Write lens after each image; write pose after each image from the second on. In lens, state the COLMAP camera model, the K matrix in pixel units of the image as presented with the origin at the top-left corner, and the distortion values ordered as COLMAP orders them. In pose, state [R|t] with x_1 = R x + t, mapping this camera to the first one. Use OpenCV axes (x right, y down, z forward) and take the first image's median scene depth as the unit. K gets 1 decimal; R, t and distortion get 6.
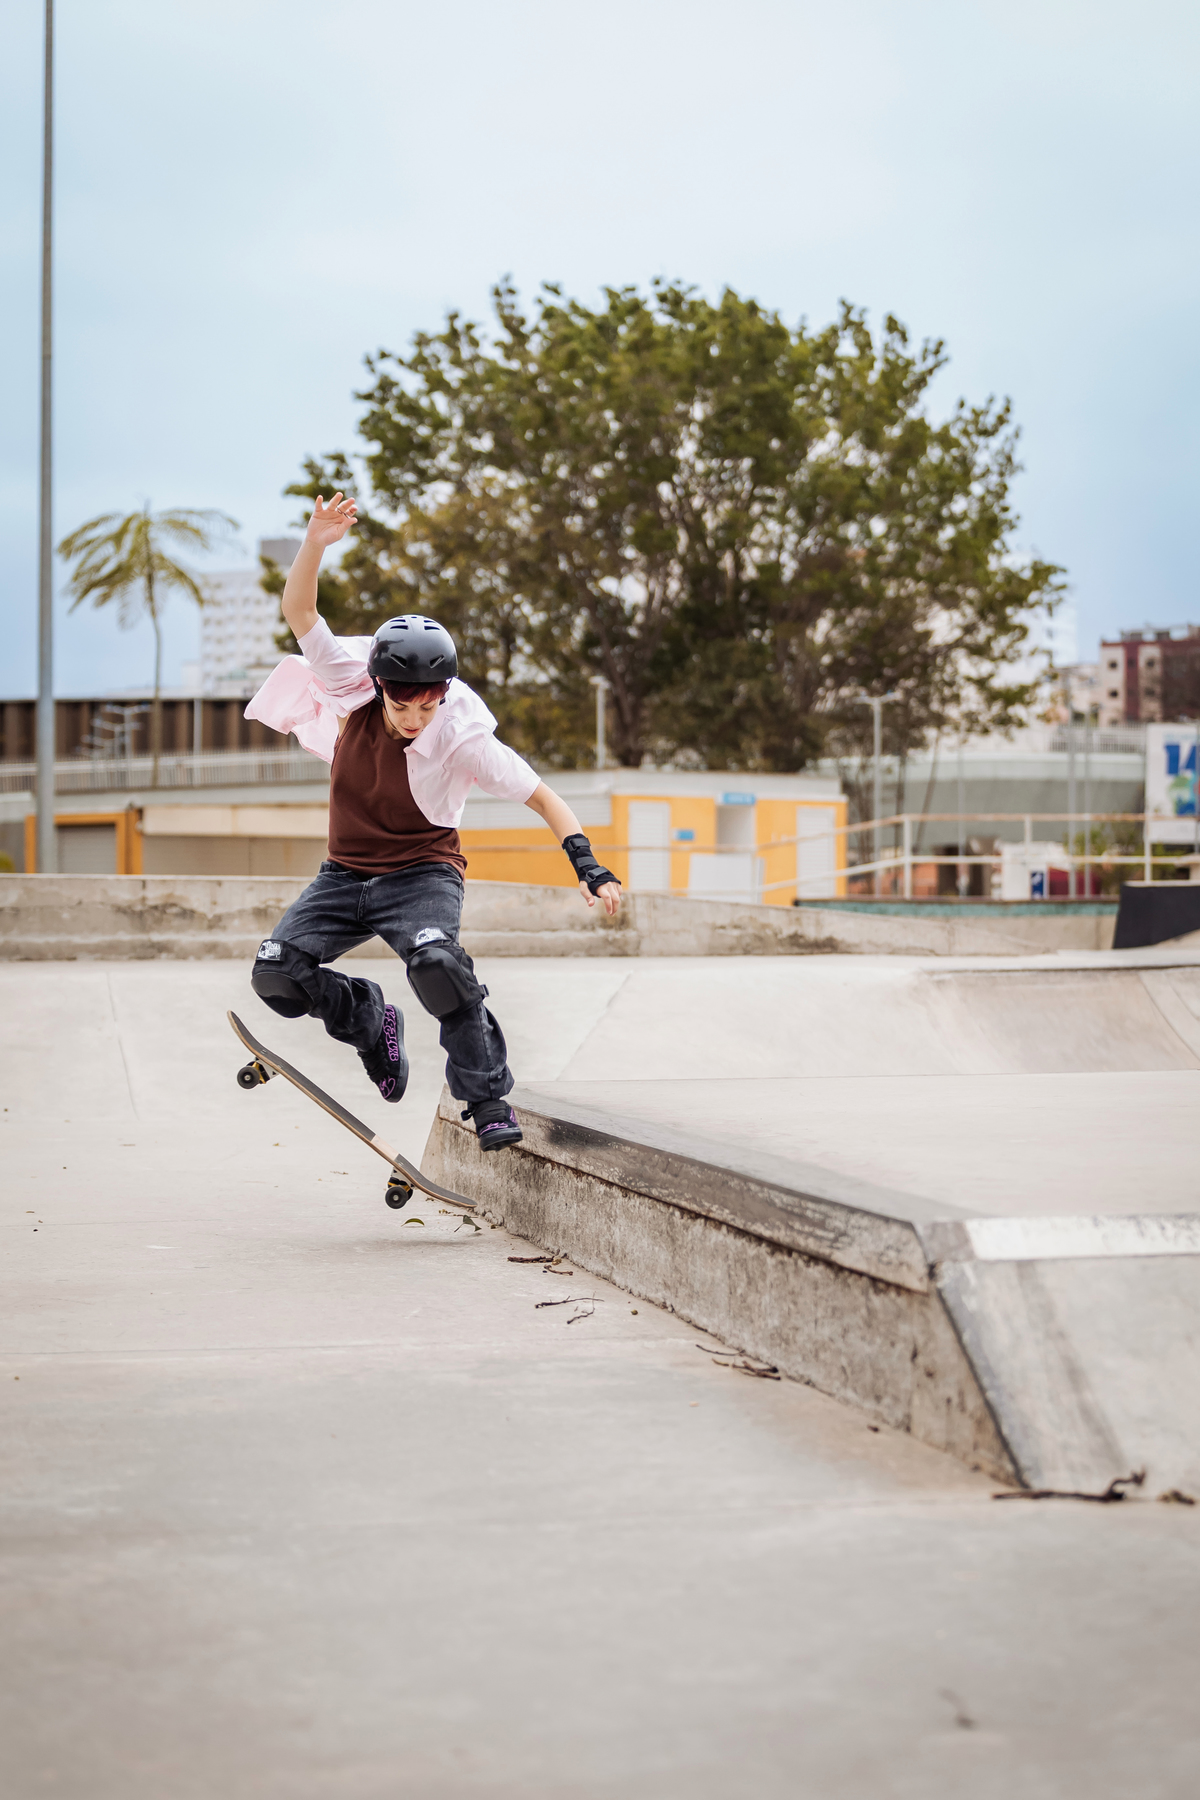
lens RADIAL K [[3757.4, 0, 600.0], [0, 3757.4, 900.0], [0, 0, 1]] dist [0.034655, -0.021591]
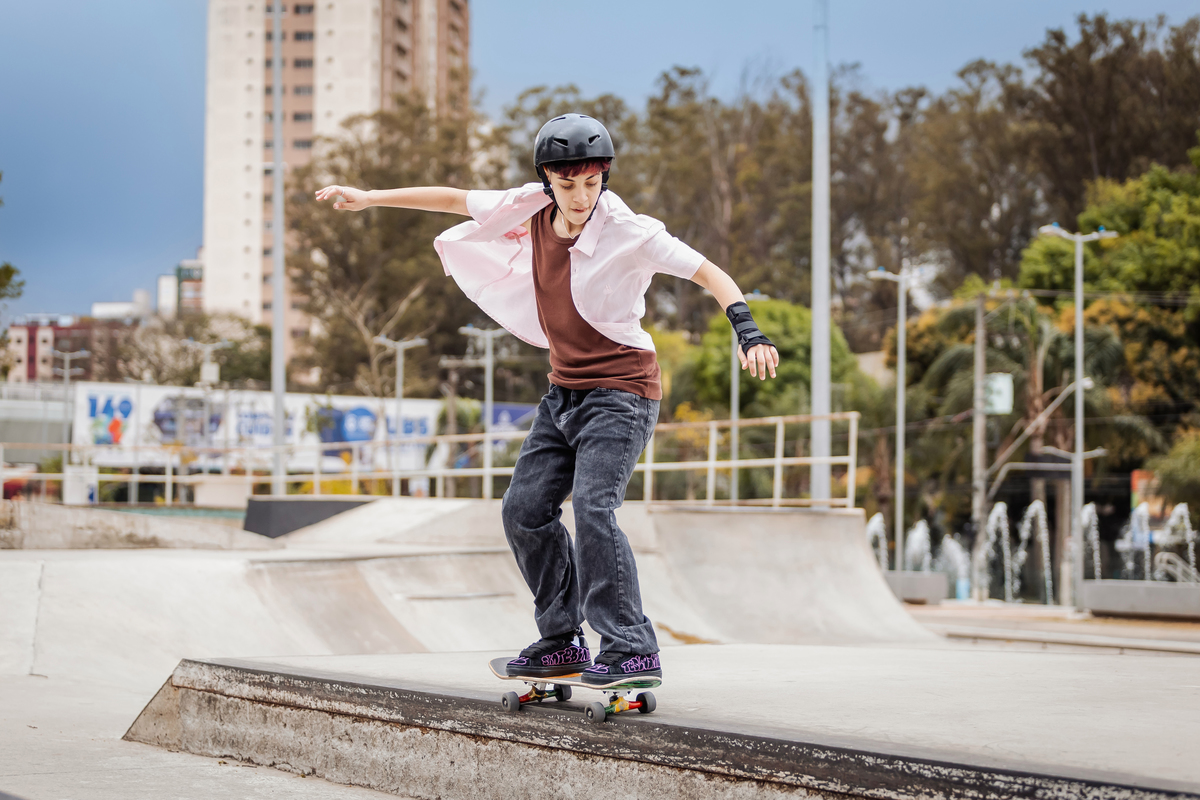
lens RADIAL K [[2559.3, 0, 525.9], [0, 2559.3, 401.8], [0, 0, 1]] dist [-0.001358, -0.089134]
pose [[0.944529, 0.026708, 0.327339, -0.119947], [-0.013685, 0.999023, -0.042022, -0.001744], [-0.328142, 0.035212, 0.943972, 0.079378]]
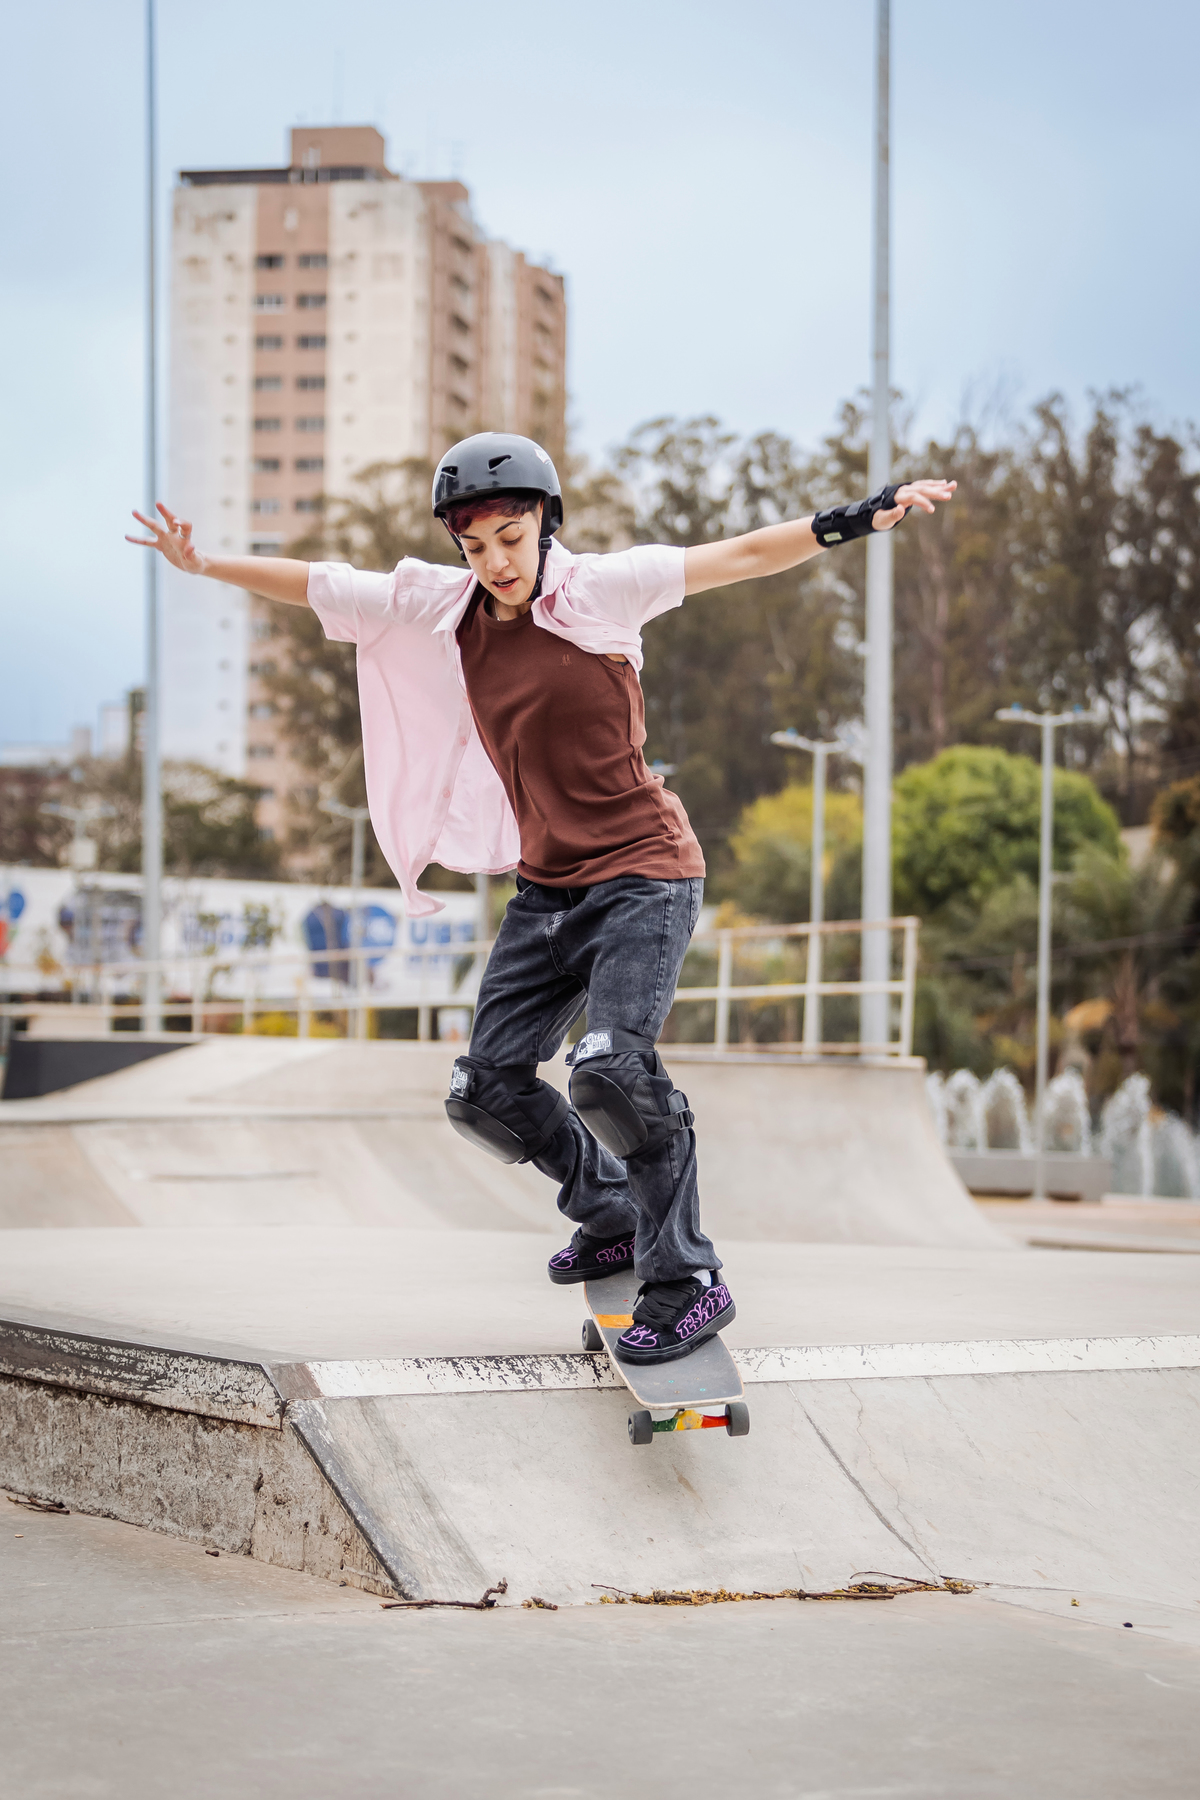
lens RADIAL K [[3902.9, 0, 507.5], [0, 3902.9, 943.0], [0, 0, 1]] dist [-0.054017, -0.165532]
pose [[0.956434, 0.027112, 0.290685, -0.052486], [-0.019332, 0.999375, -0.029605, -0.001387], [-0.291306, 0.022695, 0.956361, -0.032400]]
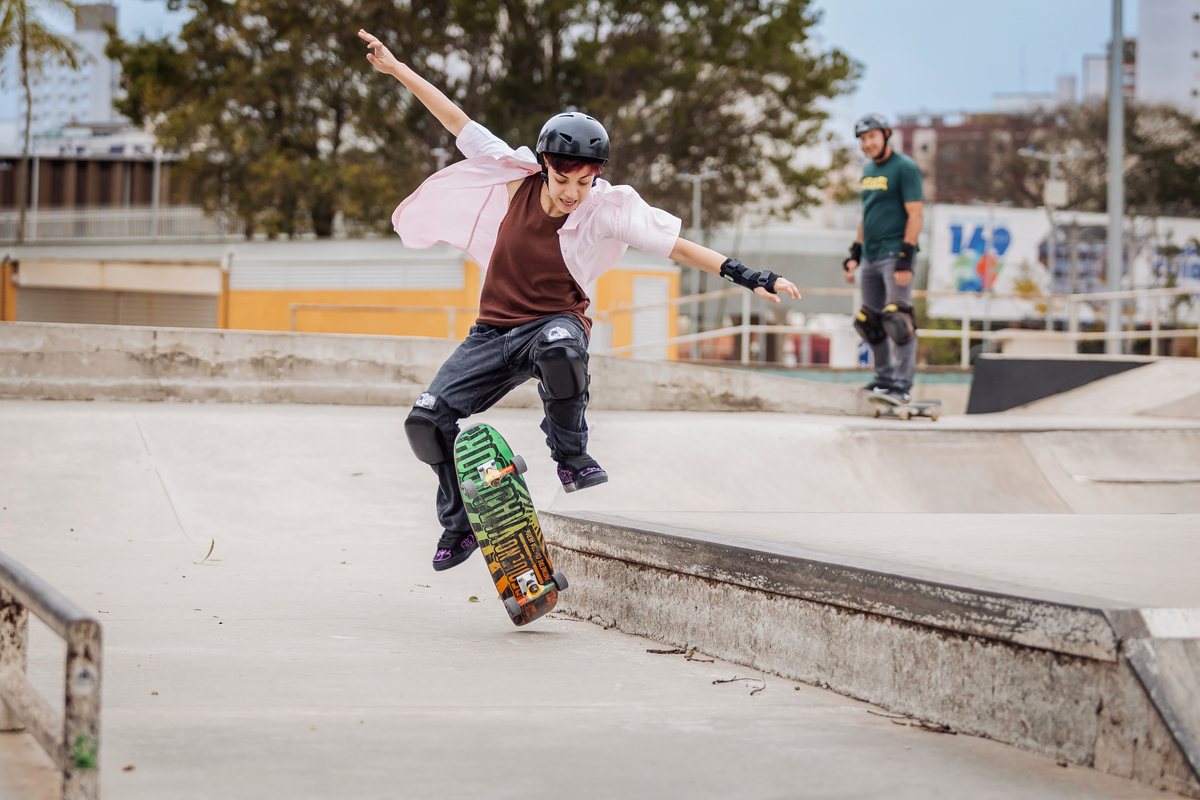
lens RADIAL K [[3574.4, 0, 600.0], [0, 3574.4, 400.0], [0, 0, 1]] dist [0.000580, -0.359947]
pose [[0.998057, 0.024489, 0.057298, -0.048435], [-0.025122, 0.999631, 0.010337, 0.000915], [-0.057024, -0.011757, 0.998304, -0.072163]]
